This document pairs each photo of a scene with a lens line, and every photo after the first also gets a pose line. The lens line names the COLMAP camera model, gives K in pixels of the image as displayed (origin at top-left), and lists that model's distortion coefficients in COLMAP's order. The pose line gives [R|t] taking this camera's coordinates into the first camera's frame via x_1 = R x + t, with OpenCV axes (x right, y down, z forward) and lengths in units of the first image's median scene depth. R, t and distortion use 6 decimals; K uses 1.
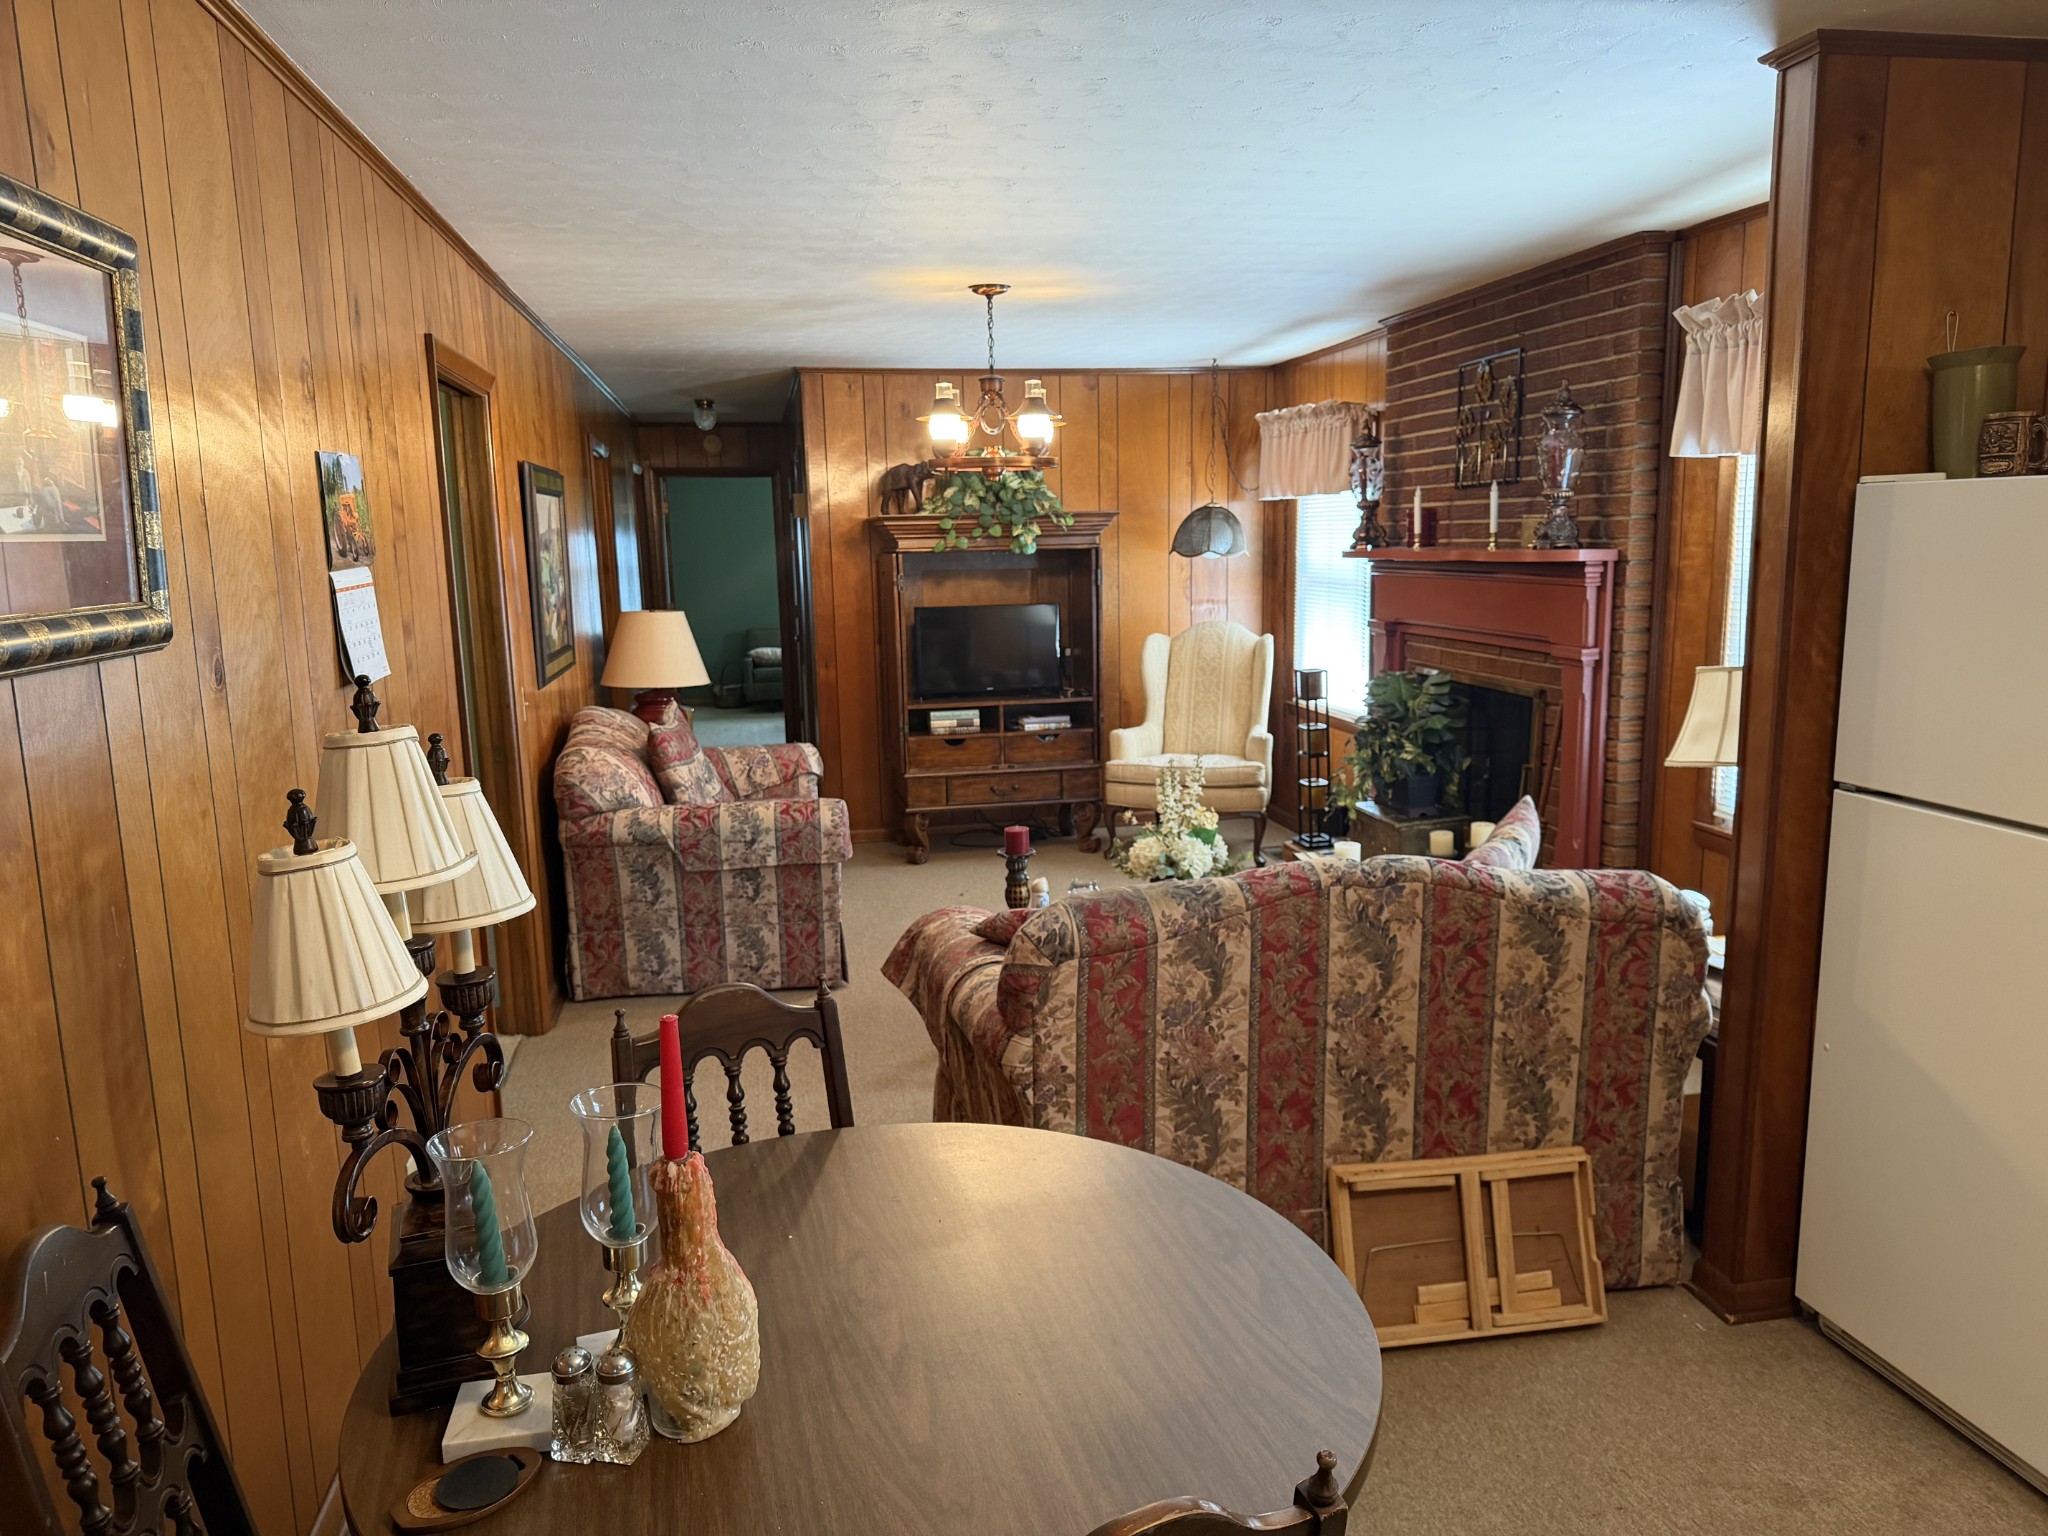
lens RADIAL K [[1615.2, 0, 937.9], [0, 1615.2, 797.3], [0, 0, 1]] dist [0.094084, -0.183229]
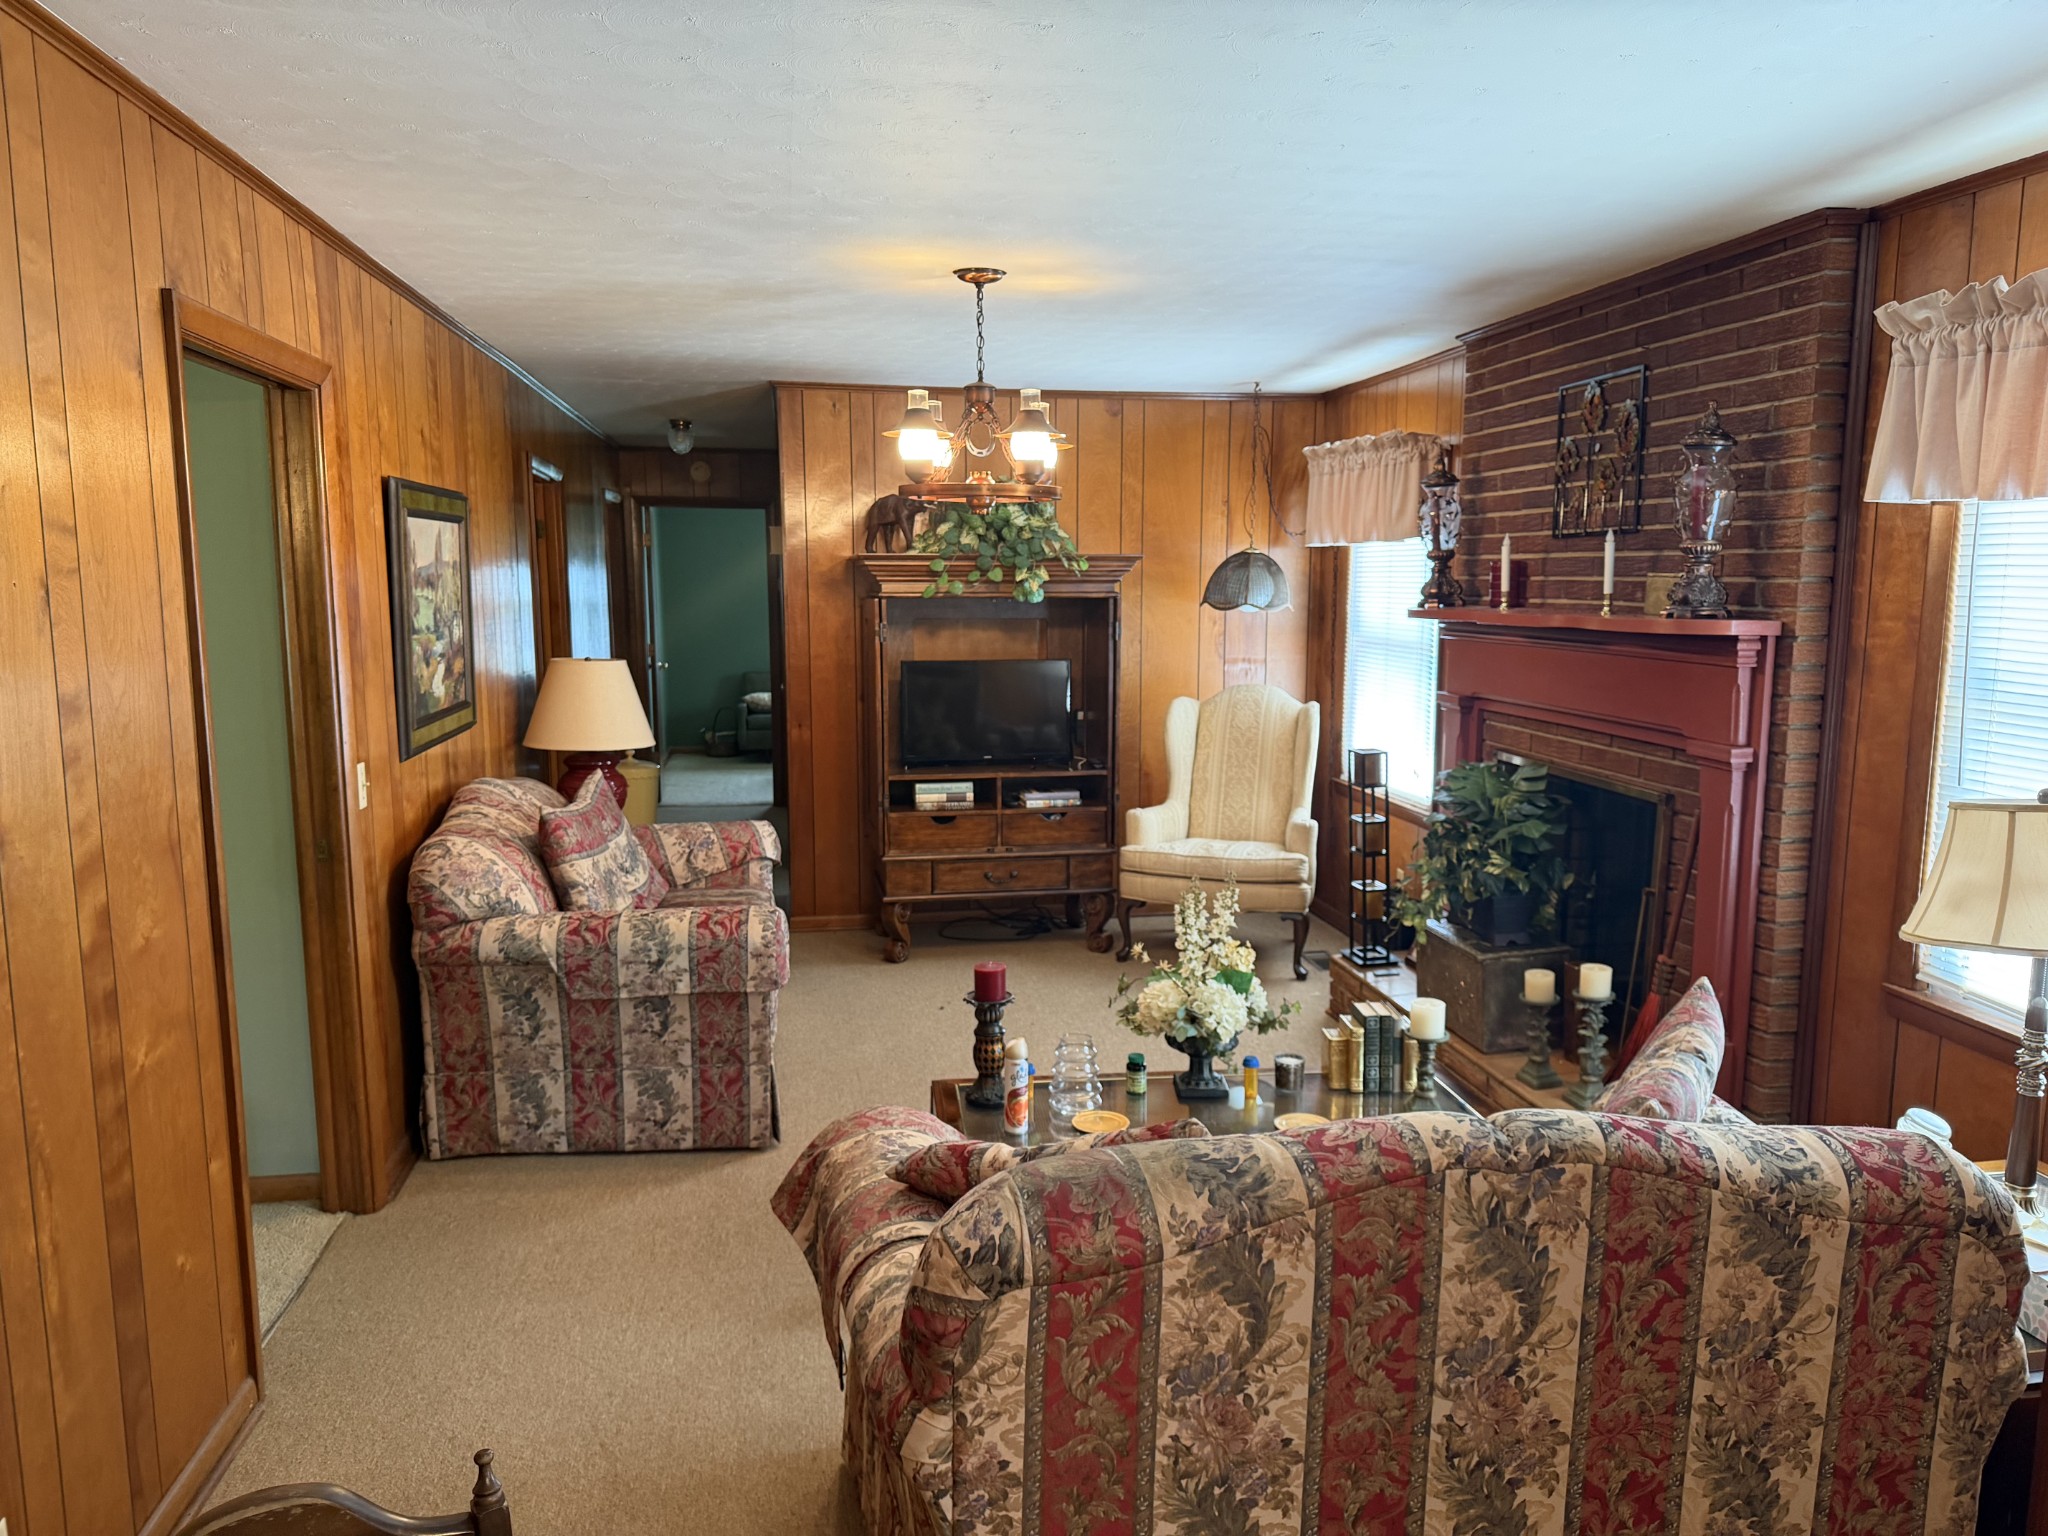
lens RADIAL K [[1456.2, 0, 965.4], [0, 1456.2, 767.9], [0, 0, 1]] dist [0.039396, -0.063128]
pose [[0.999527, 0.025162, -0.017669, 0.043855], [-0.025620, 0.999329, -0.026190, -0.052266], [0.016998, 0.026630, 0.999501, 0.291914]]
